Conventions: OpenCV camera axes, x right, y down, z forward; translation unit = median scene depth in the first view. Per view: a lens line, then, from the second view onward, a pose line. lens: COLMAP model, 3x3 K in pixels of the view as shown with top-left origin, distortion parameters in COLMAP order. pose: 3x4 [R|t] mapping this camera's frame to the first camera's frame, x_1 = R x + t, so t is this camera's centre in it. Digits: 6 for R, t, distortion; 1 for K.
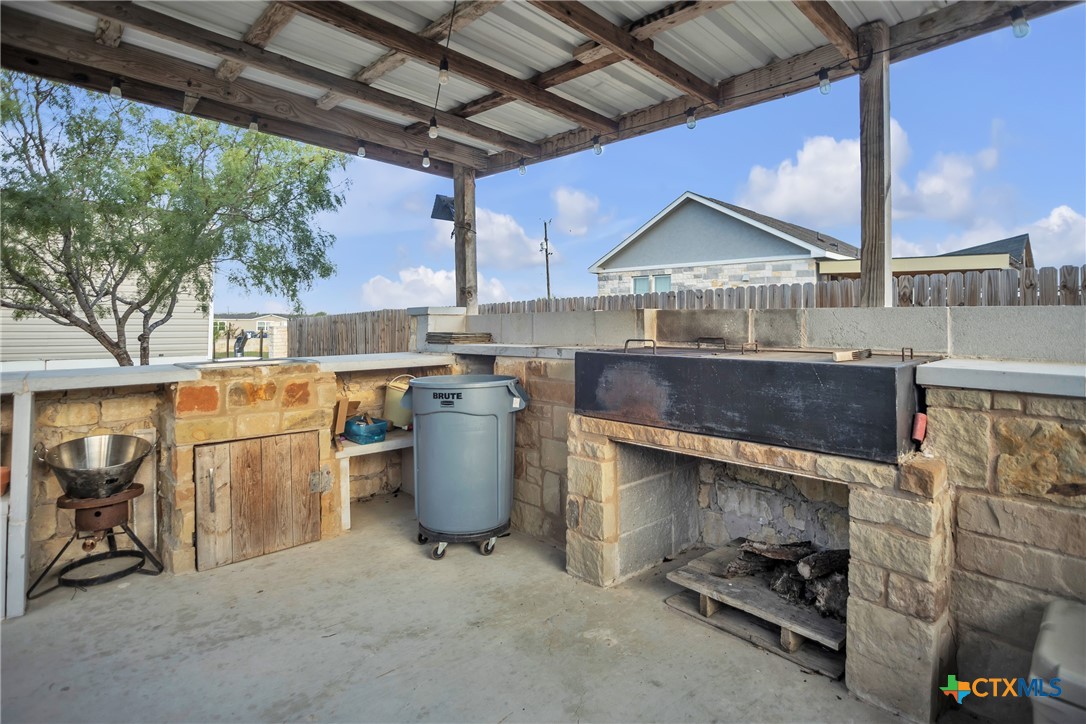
lens RADIAL K [[553.1, 0, 543.9], [0, 553.1, 281.1], [0, 0, 1]] dist [-0.004465, -0.000247]
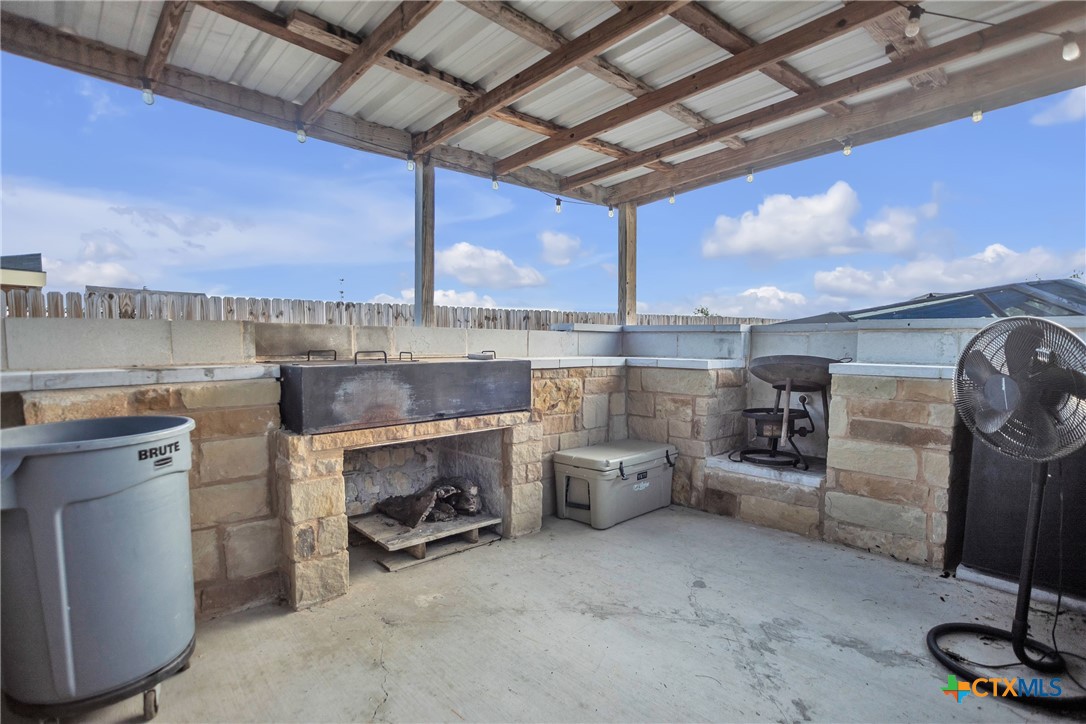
lens RADIAL K [[522.6, 0, 543.6], [0, 522.6, 345.1], [0, 0, 1]] dist [-0.001590, 0.000196]
pose [[0.031470, -0.007276, 0.999478, -0.848955], [-0.074193, 0.997198, 0.009596, 0.060456], [-0.996747, -0.074456, 0.030842, 0.643824]]
